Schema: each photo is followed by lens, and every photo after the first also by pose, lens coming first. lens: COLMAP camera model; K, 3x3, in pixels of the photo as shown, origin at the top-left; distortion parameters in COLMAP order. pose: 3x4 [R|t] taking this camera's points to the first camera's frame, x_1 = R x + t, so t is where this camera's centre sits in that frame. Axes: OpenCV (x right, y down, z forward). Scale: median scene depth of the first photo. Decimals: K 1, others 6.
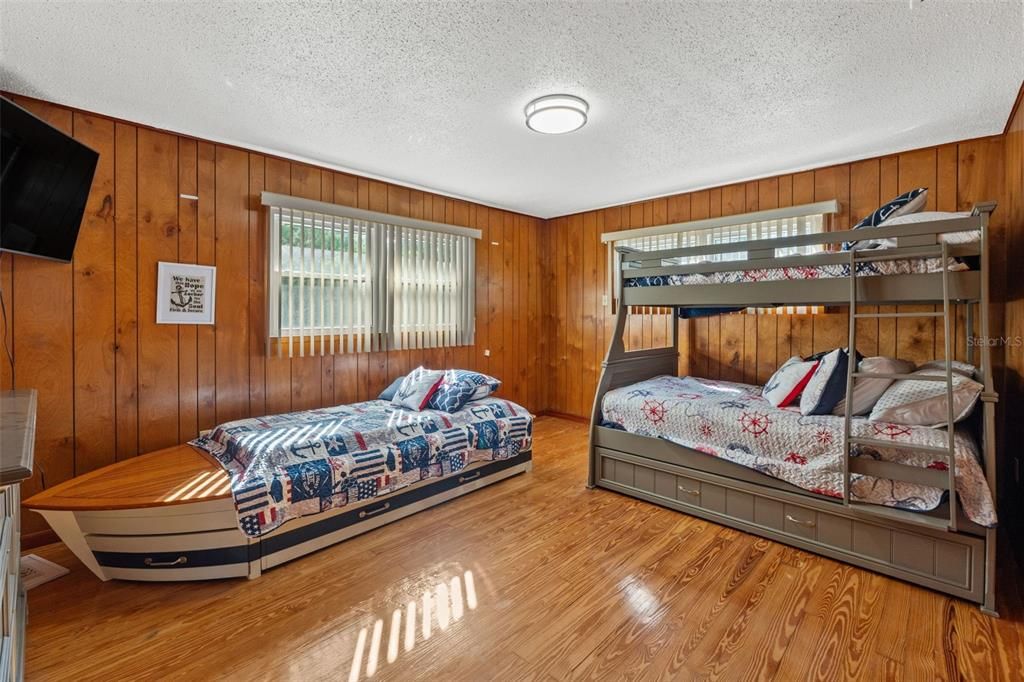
lens RADIAL K [[447.7, 0, 515.2], [0, 447.7, 315.9], [0, 0, 1]] dist [-0.002427, -0.000380]
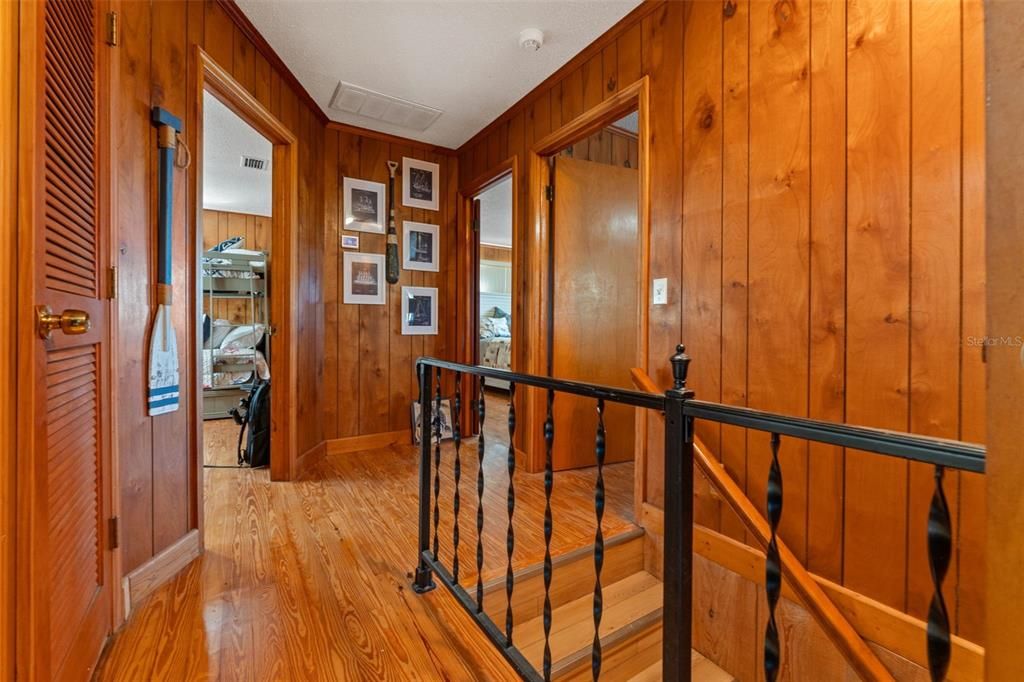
lens RADIAL K [[432.8, 0, 511.6], [0, 432.8, 332.2], [0, 0, 1]] dist [-0.007940, -0.000423]
pose [[0.246072, -0.009062, 0.969209, -0.710846], [0.001445, 0.999959, 0.008983, 0.134115], [-0.969250, -0.000810, 0.246075, -0.693492]]
